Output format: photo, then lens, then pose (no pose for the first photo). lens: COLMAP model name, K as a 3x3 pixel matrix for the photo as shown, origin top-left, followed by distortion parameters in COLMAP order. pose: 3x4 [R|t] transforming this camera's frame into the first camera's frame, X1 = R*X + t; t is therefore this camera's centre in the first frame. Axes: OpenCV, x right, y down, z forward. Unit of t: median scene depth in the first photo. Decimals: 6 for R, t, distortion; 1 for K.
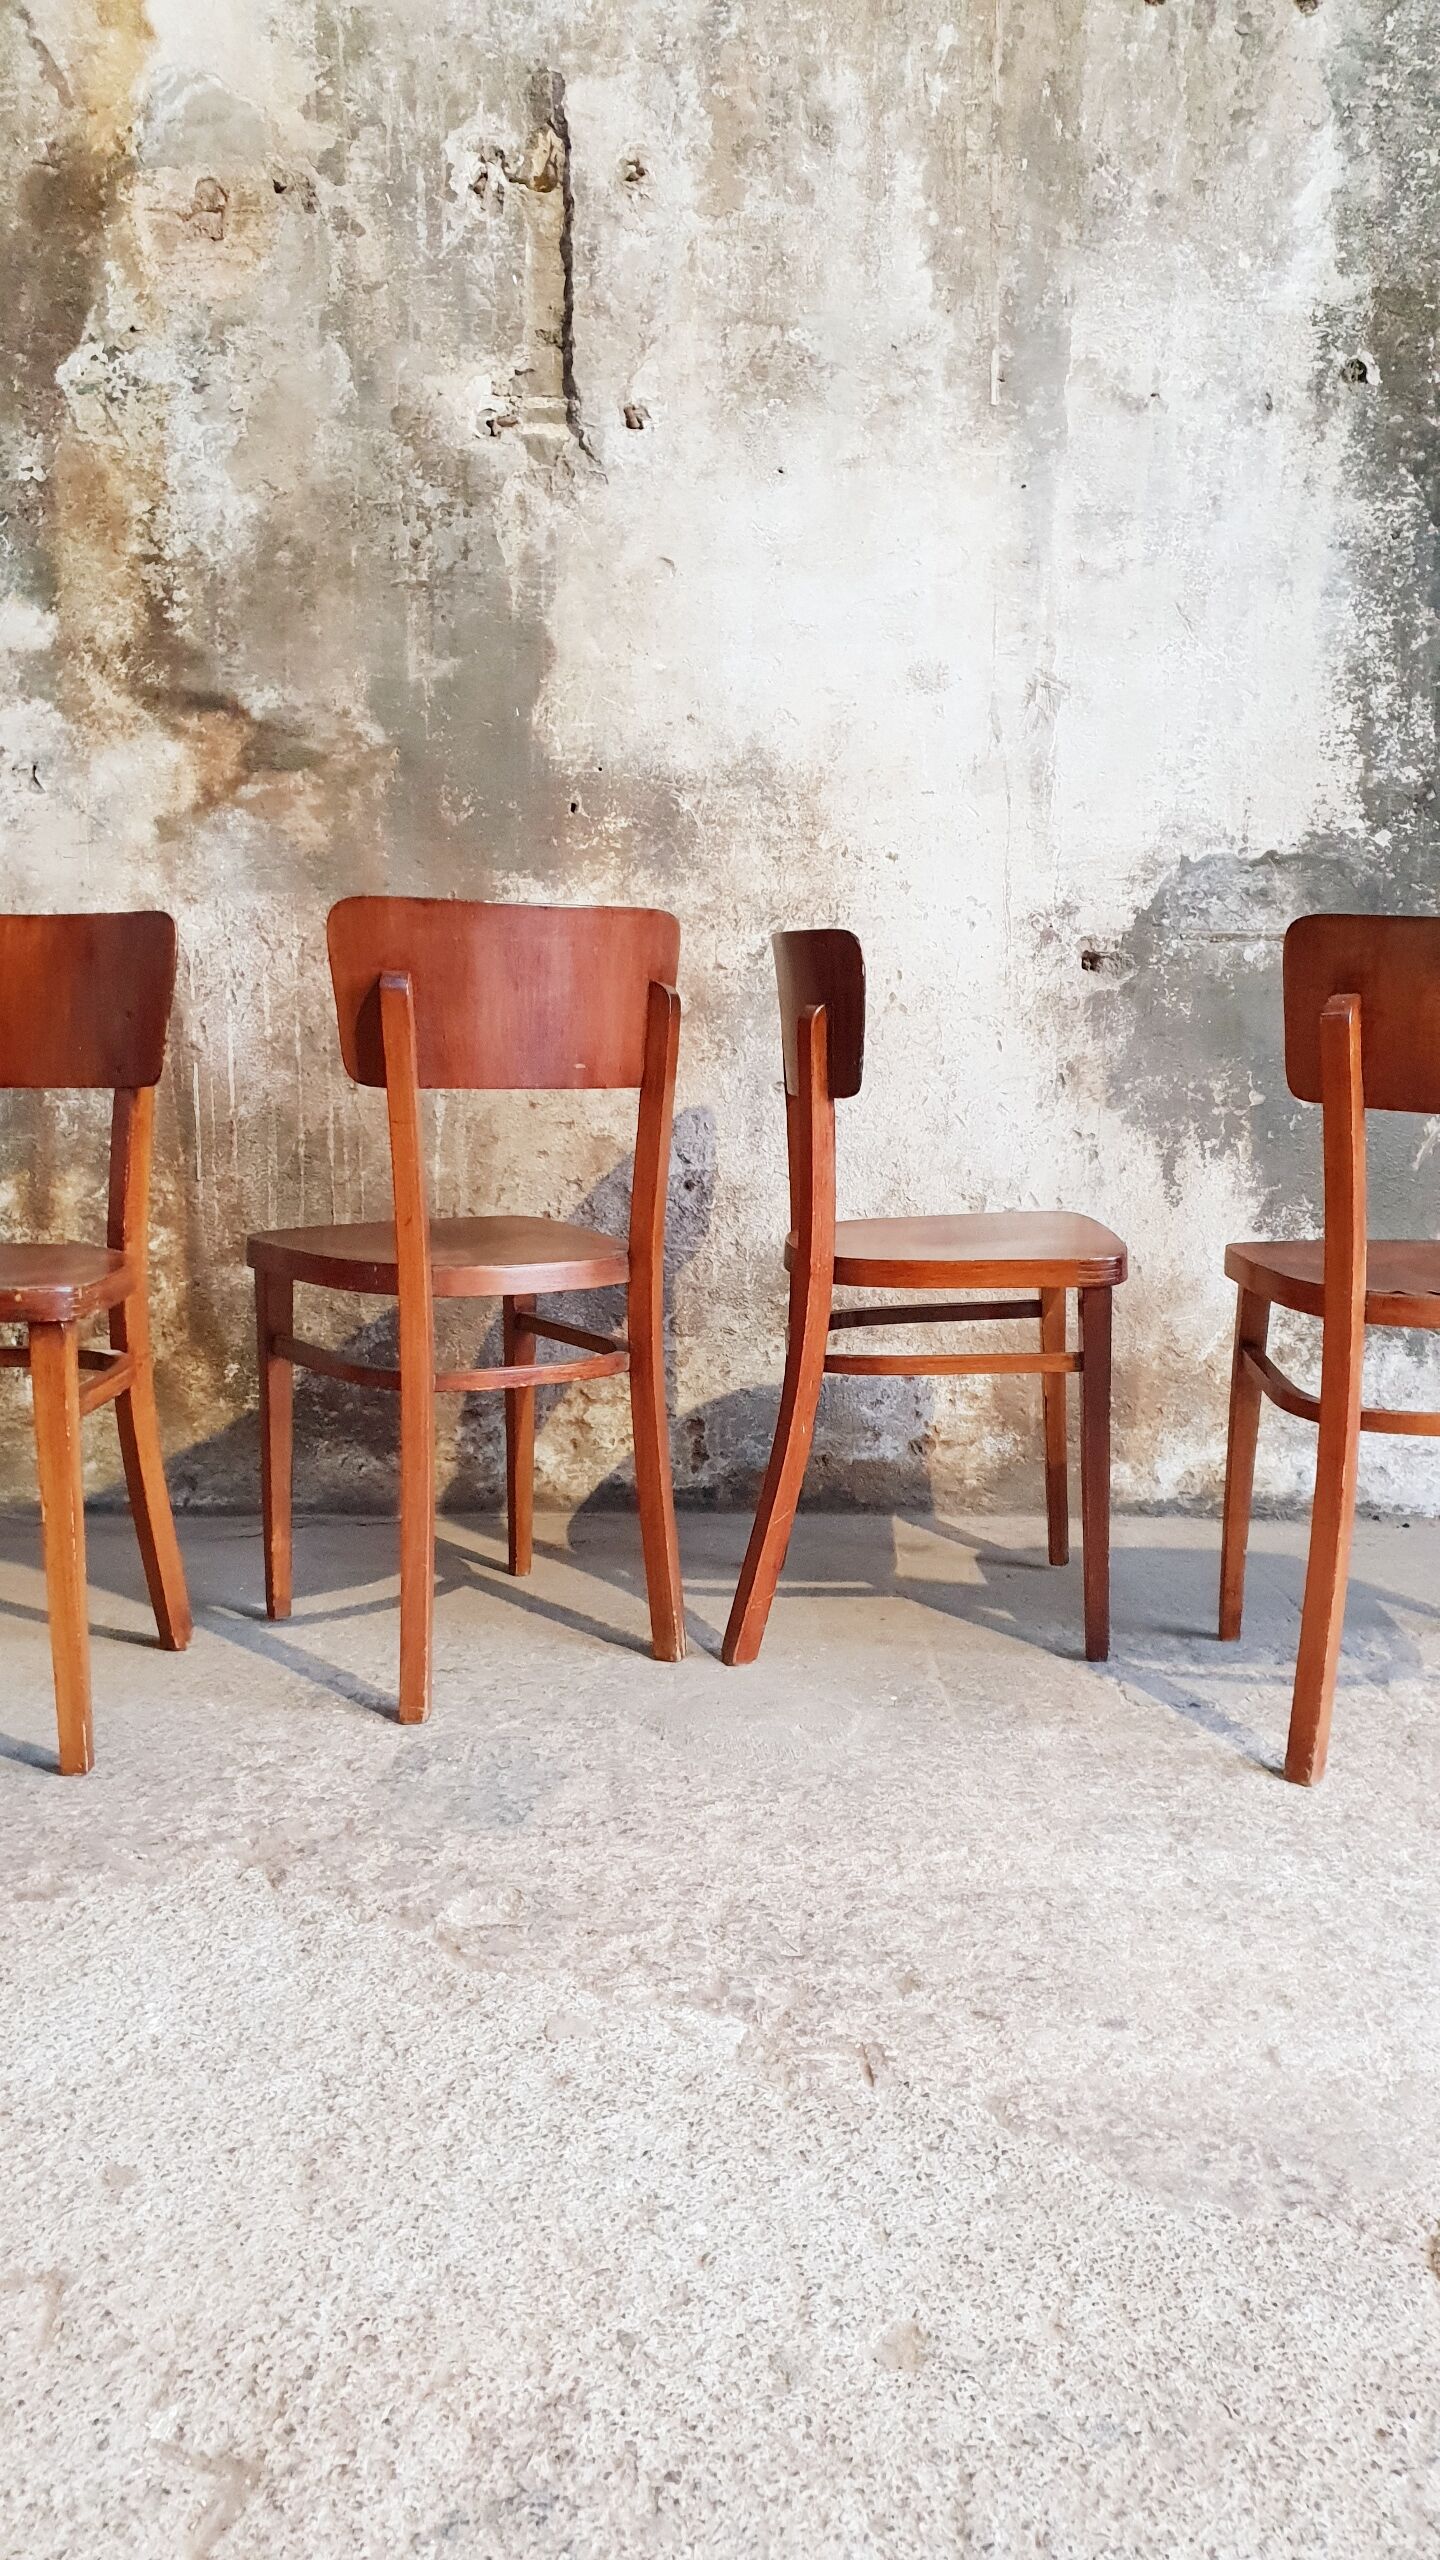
lens RADIAL K [[2009.7, 0, 760.7], [0, 2009.7, 1288.6], [0, 0, 1]] dist [0.021394, -0.004416]
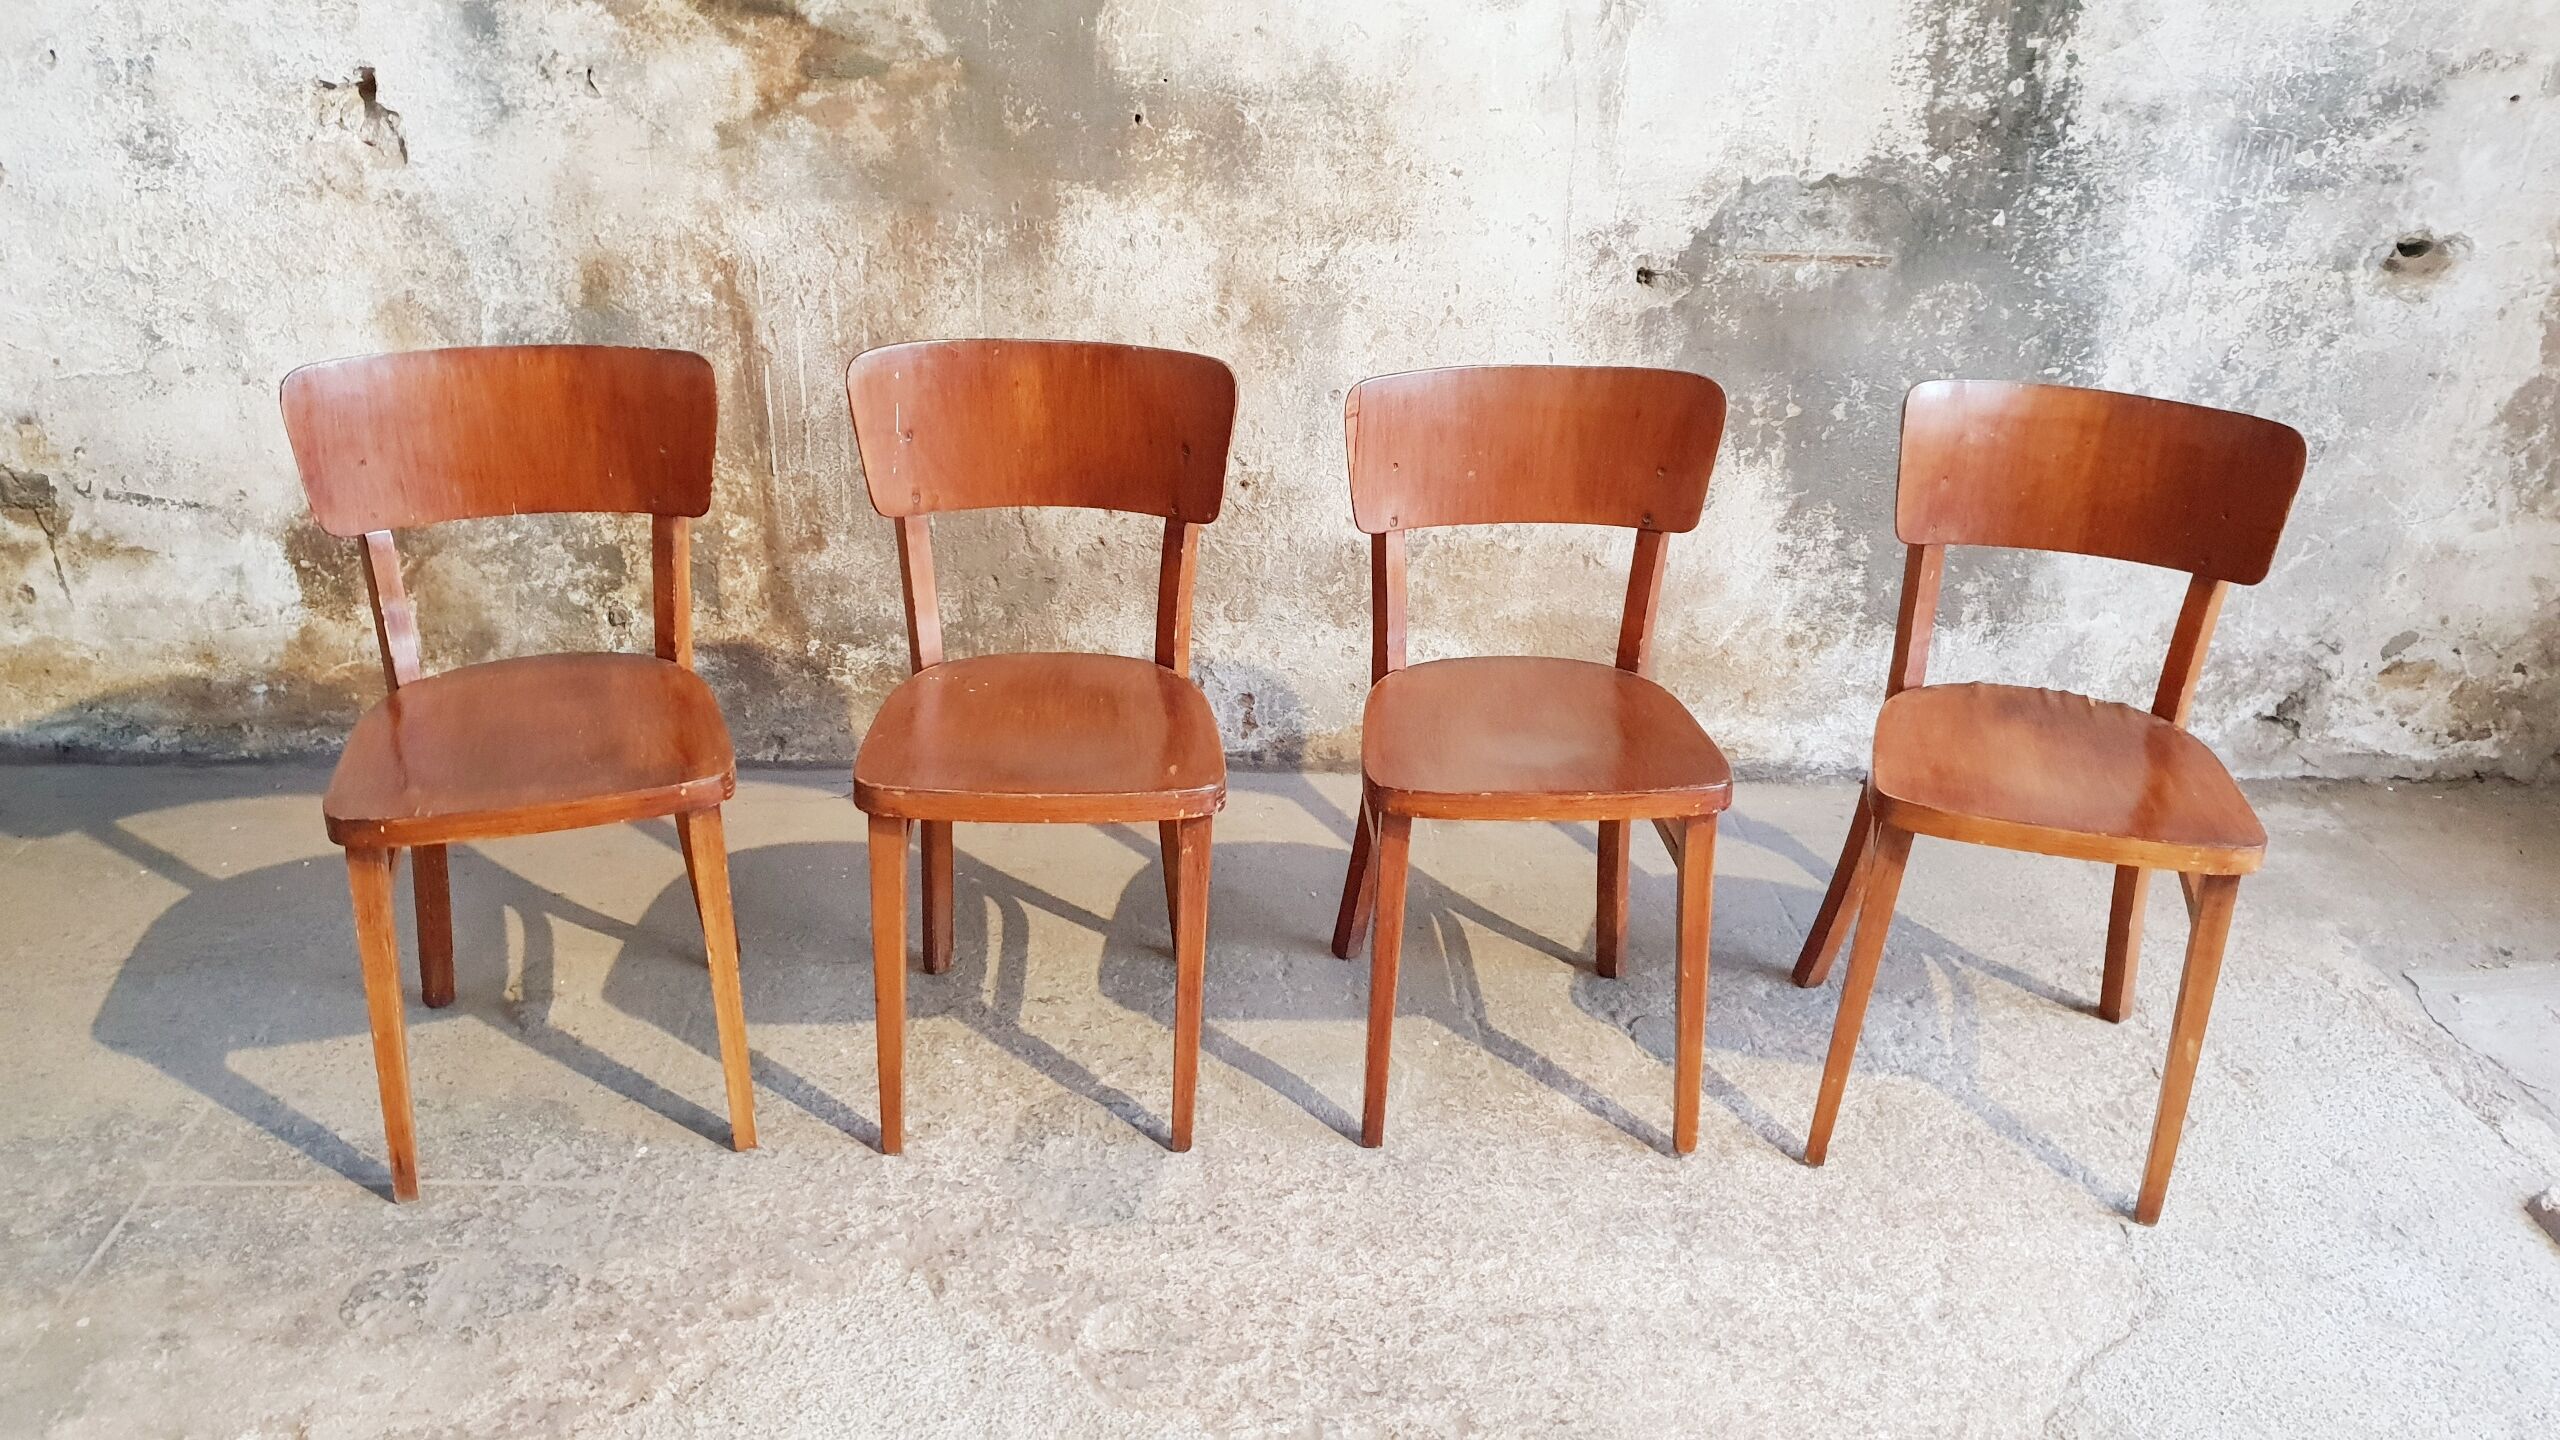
lens RADIAL K [[2009.7, 0, 1275.0], [0, 2009.7, 716.1], [0, 0, 1]] dist [0.021394, -0.004416]
pose [[0.999575, 0.014247, 0.025451, -0.047039], [-0.020986, 0.957298, 0.288340, -0.246930], [-0.020256, -0.288751, 0.957190, -0.037403]]
